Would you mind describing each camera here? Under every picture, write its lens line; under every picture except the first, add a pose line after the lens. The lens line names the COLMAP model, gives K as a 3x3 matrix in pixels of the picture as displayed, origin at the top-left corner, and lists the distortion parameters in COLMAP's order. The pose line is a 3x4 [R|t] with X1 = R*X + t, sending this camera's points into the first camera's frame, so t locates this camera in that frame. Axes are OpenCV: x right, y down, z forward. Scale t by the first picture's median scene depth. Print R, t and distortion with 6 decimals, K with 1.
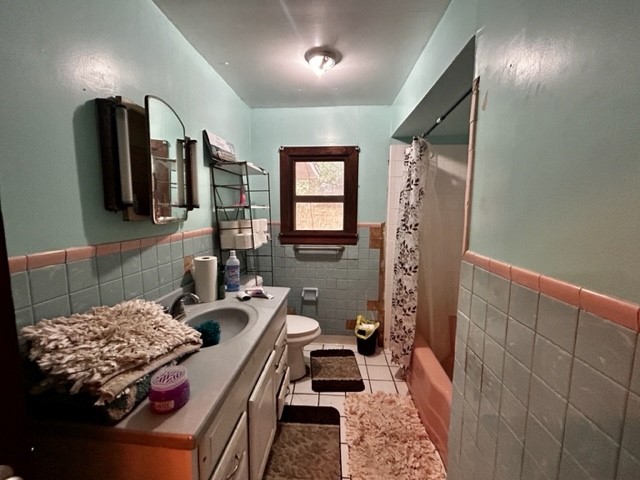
lens RADIAL K [[258.7, 0, 319.9], [0, 258.7, 239.4], [0, 0, 1]] dist [-0.000873, 0.001563]
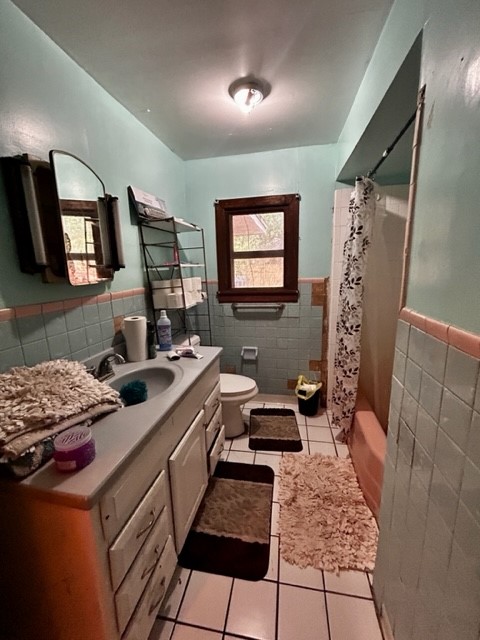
lens RADIAL K [[258.7, 0, 241.4], [0, 258.7, 319.0], [0, 0, 1]] dist [-0.000873, 0.001563]
pose [[0.991928, -0.008871, -0.126491, 0.094966], [0.019450, 0.996389, 0.082644, 0.000325], [0.125301, -0.084437, 0.988519, 0.058284]]
